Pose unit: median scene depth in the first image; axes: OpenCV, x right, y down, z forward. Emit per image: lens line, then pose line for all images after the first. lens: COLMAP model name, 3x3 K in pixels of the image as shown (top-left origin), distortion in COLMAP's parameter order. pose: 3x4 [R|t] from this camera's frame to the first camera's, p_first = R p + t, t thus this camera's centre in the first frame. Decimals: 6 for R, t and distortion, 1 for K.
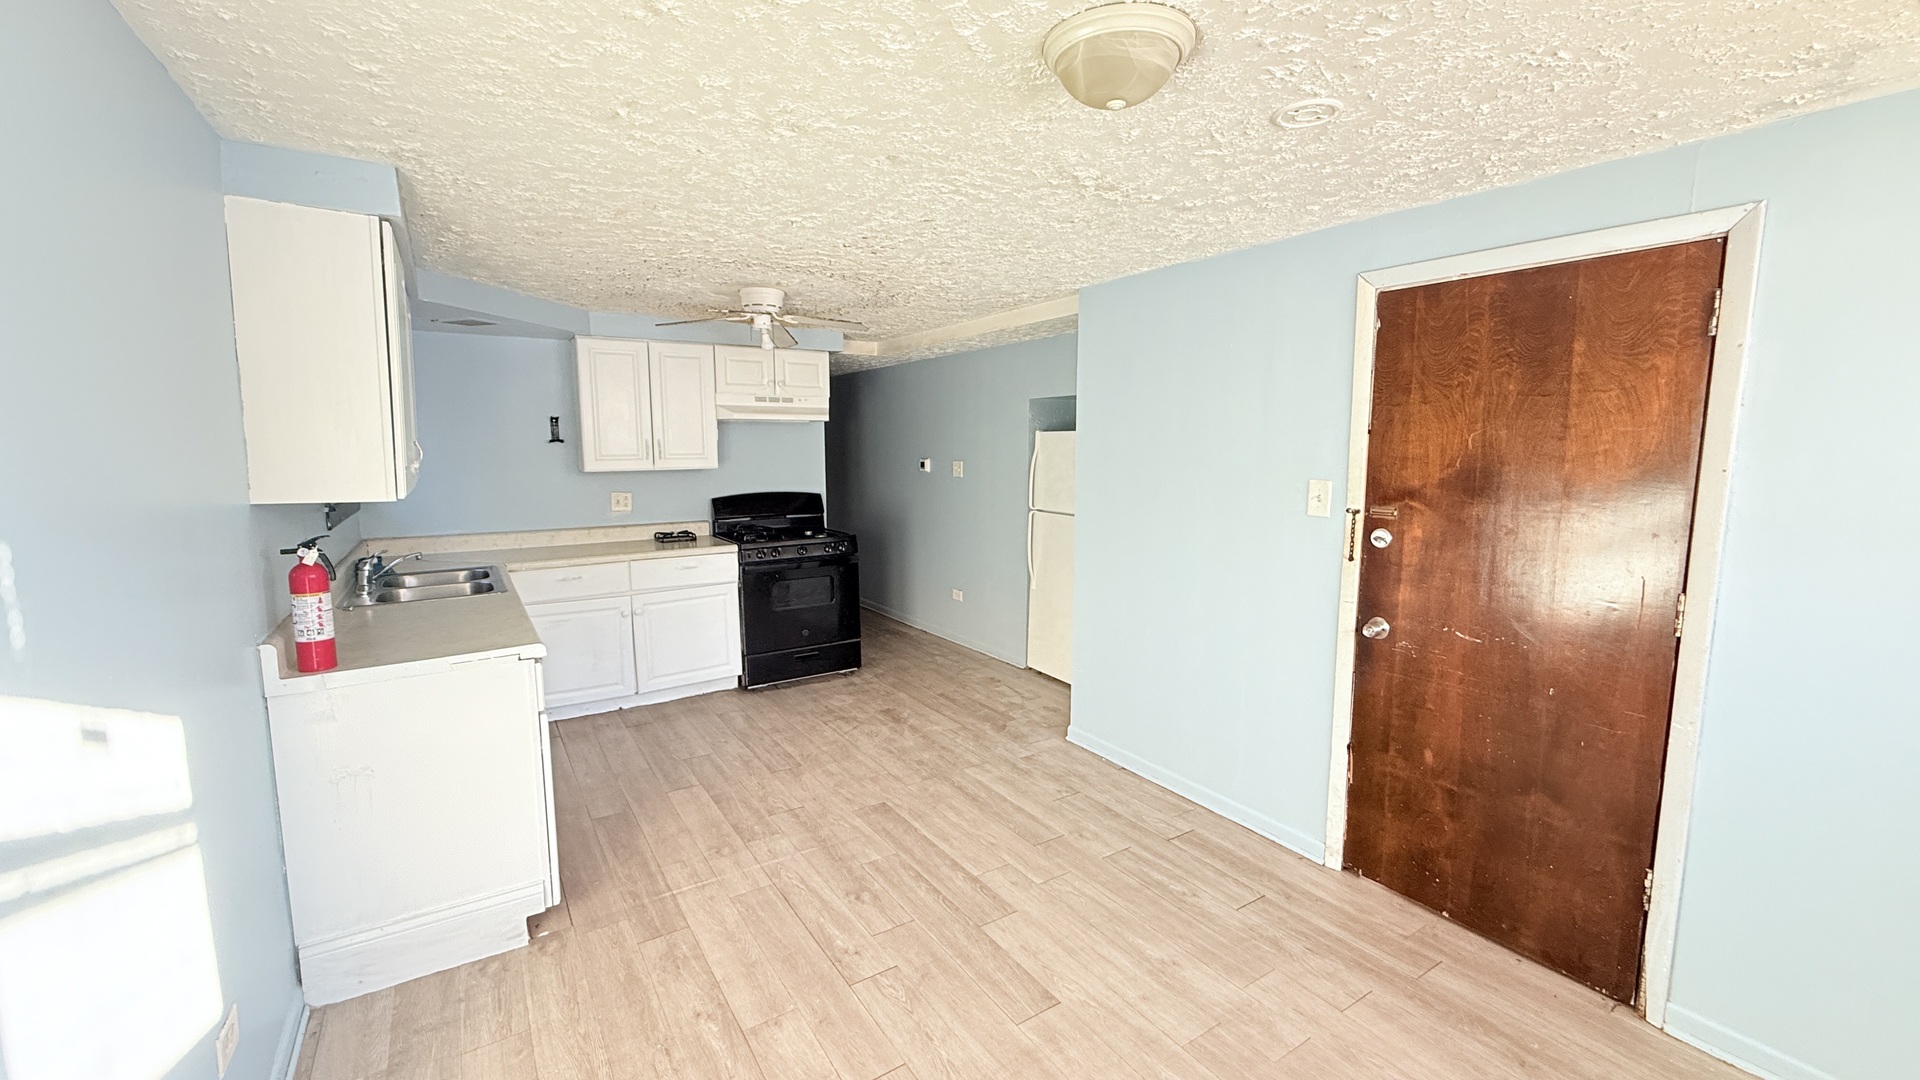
lens RADIAL K [[762.5, 0, 951.9], [0, 762.5, 532.2], [0, 0, 1]] dist [0.003742, -0.000905]
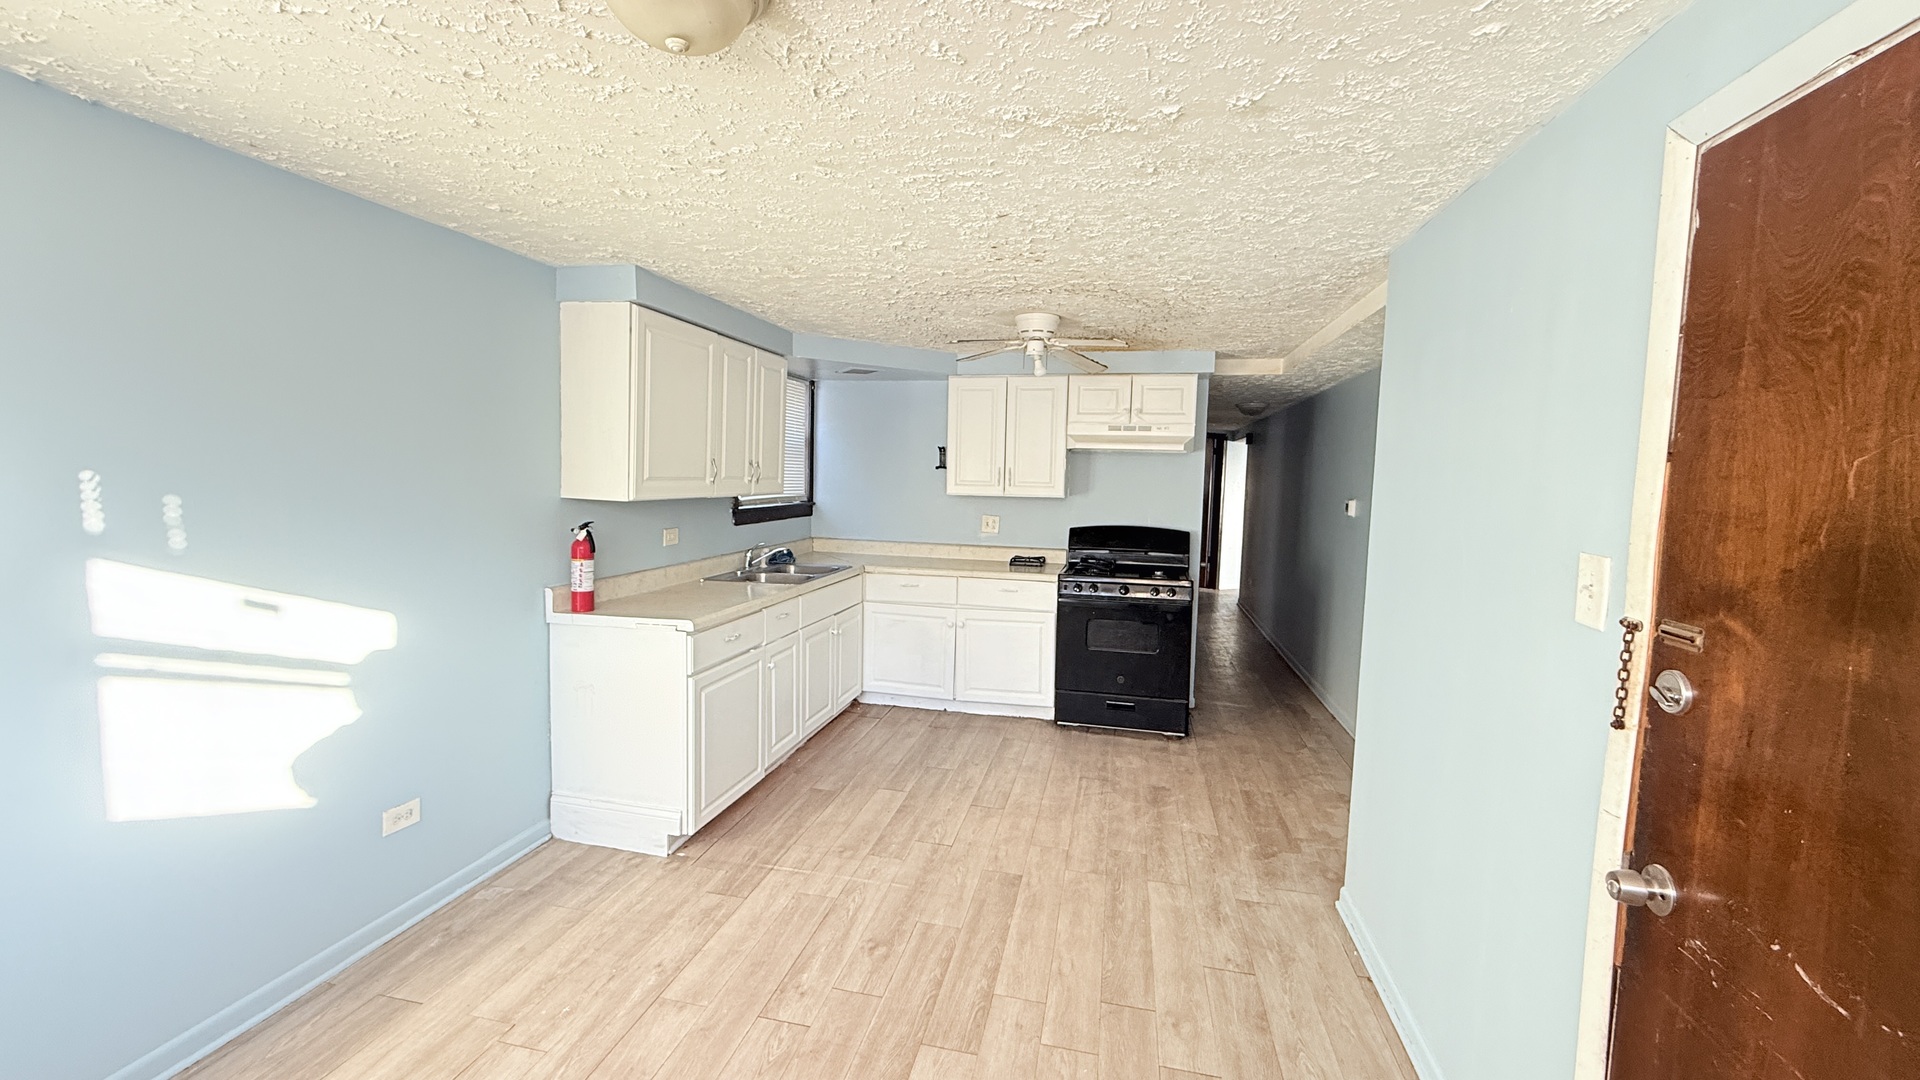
lens RADIAL K [[762.5, 0, 954.8], [0, 762.5, 533.2], [0, 0, 1]] dist [0.003742, -0.000905]
pose [[0.696674, 0.075497, -0.713404, 0.415040], [-0.108948, 0.994047, -0.001196, -0.027386], [0.709066, 0.078557, 0.700752, 0.268046]]
